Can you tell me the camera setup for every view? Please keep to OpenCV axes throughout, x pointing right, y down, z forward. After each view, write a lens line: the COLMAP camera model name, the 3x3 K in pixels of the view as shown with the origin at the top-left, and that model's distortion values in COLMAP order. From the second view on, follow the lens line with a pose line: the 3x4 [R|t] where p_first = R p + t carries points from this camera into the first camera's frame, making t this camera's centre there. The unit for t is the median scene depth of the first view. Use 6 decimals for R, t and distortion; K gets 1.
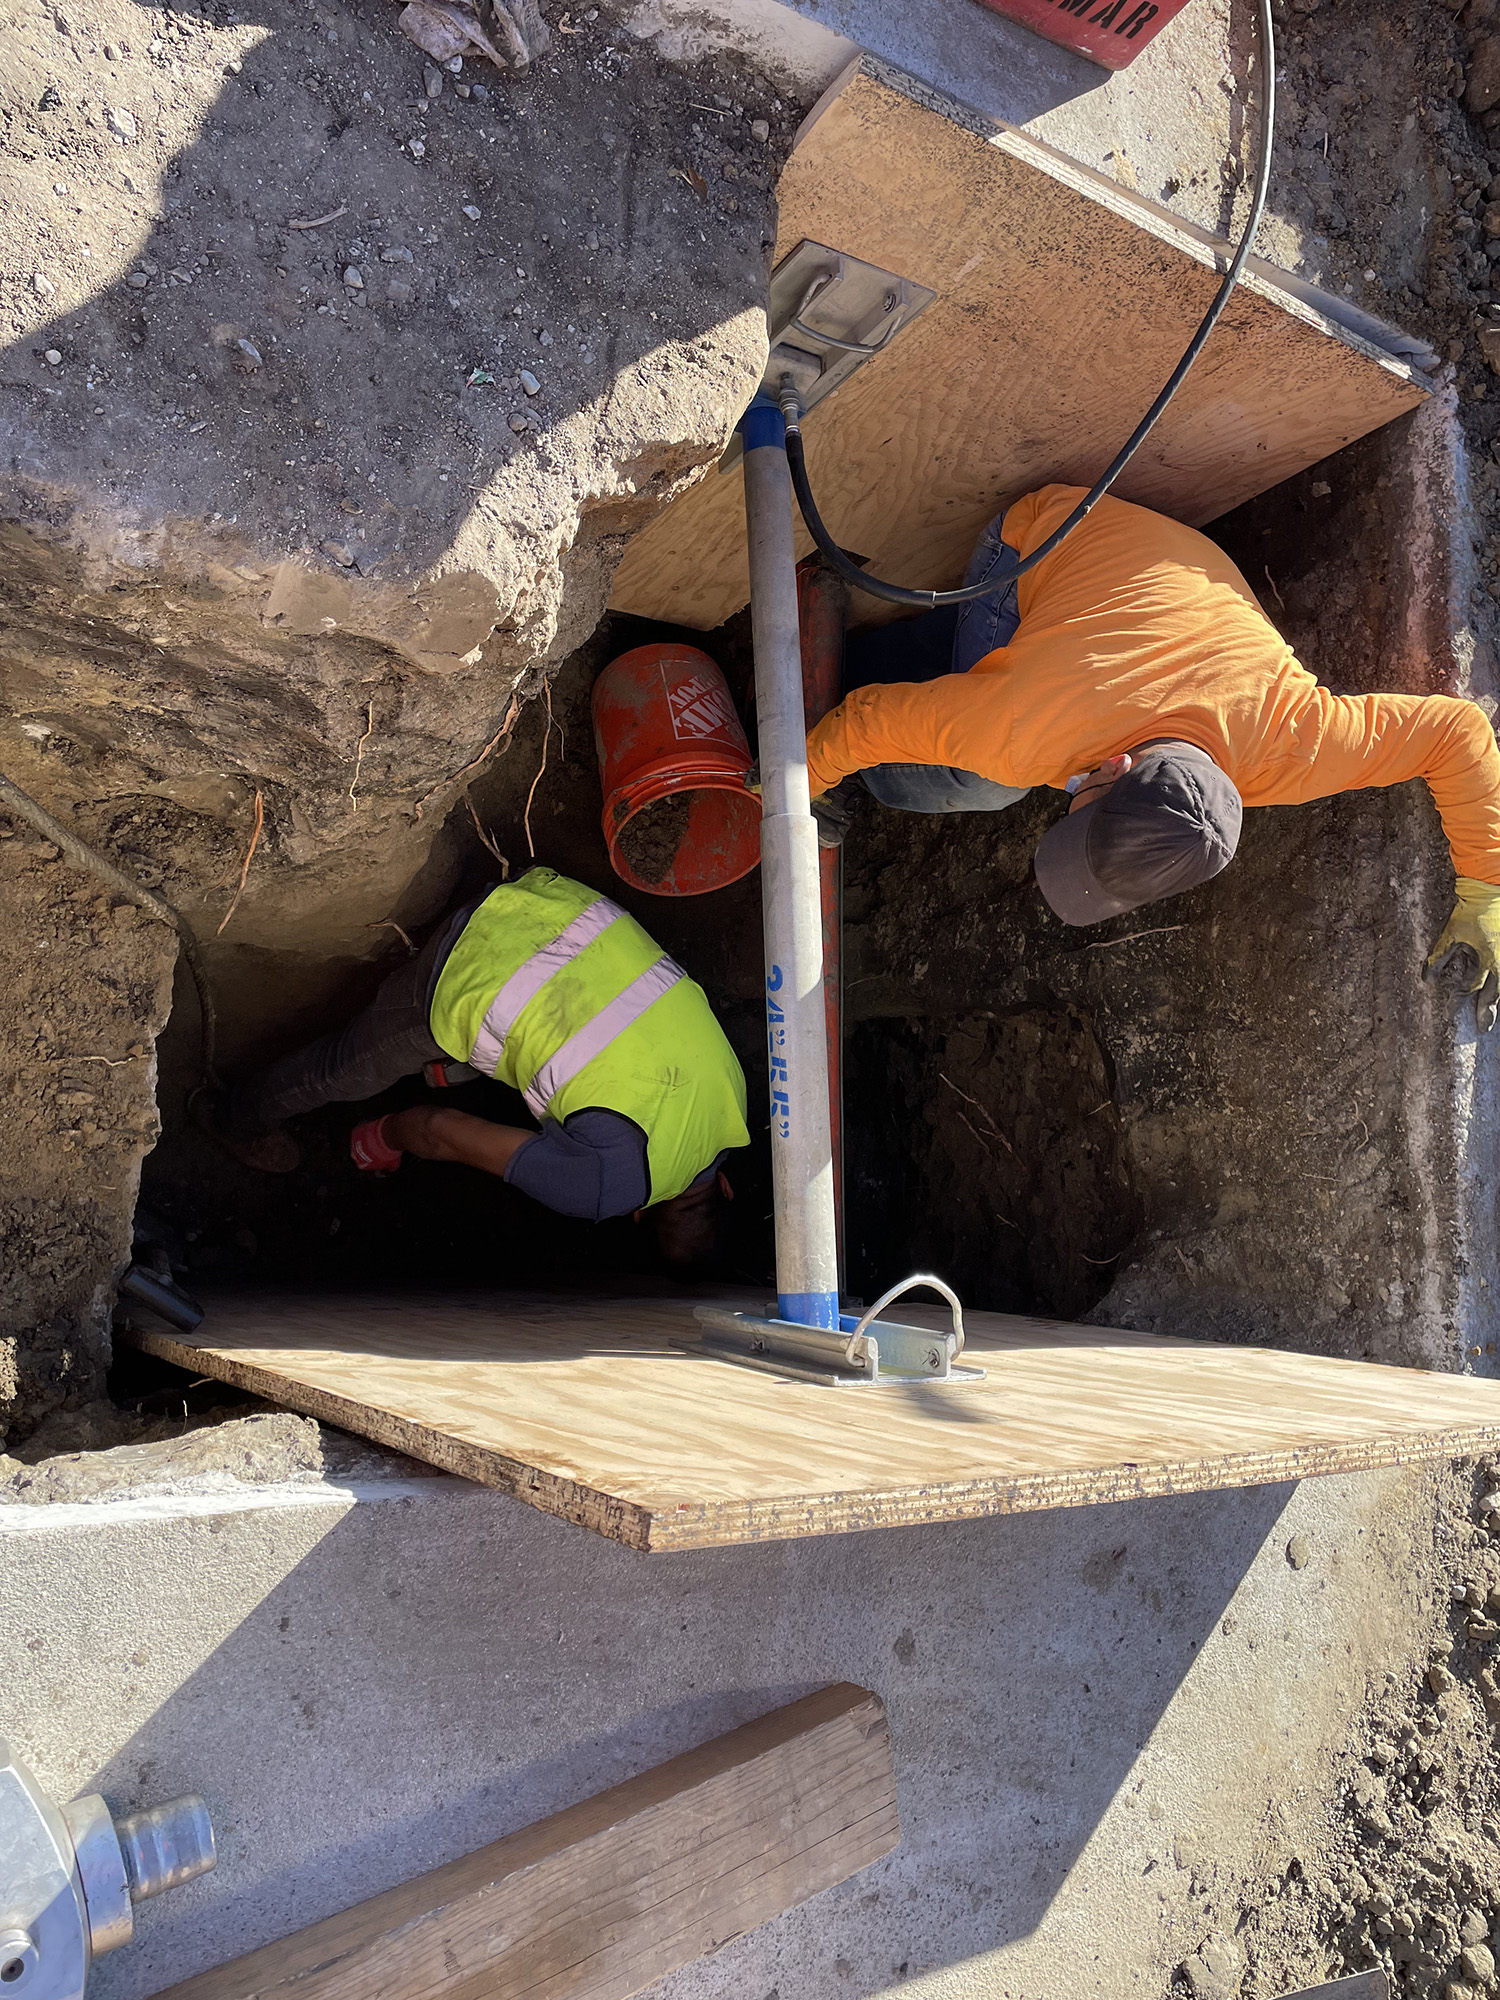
lens RADIAL K [[1543.1, 0, 750.0], [0, 1543.1, 1000.0], [0, 0, 1]] dist [0.091494, -0.076496]
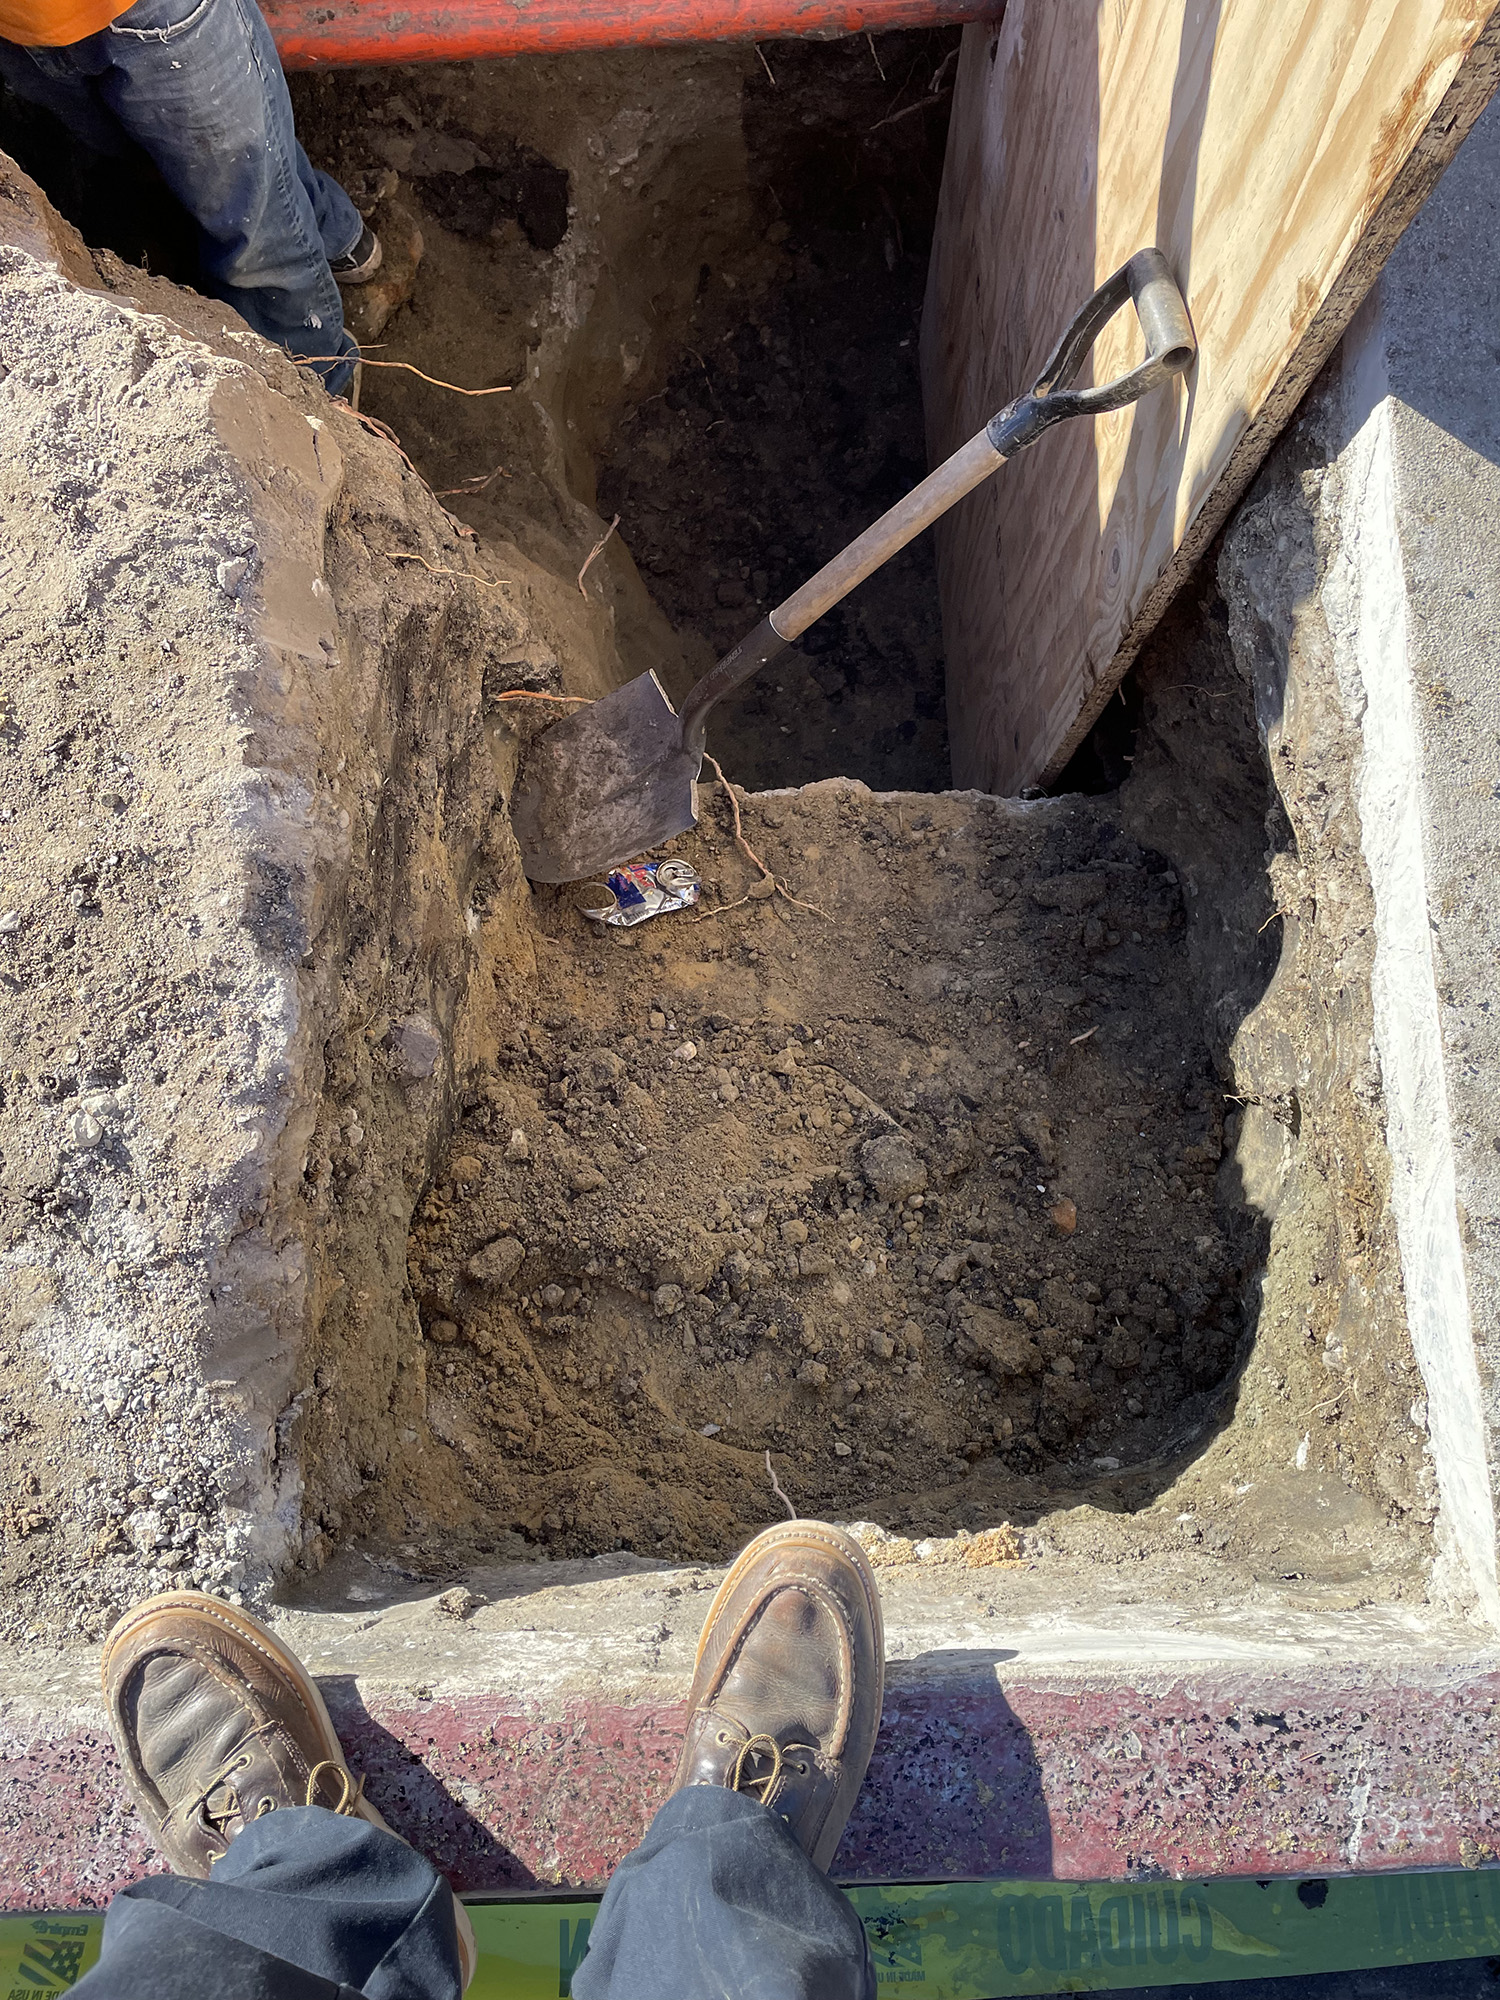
lens RADIAL K [[1543.1, 0, 750.0], [0, 1543.1, 1000.0], [0, 0, 1]] dist [0.091494, -0.076496]
pose [[-0.076573, -0.895886, -0.437636, -0.103724], [0.989497, -0.122254, 0.077135, -0.090572], [-0.122607, -0.427133, 0.895838, 0.112832]]
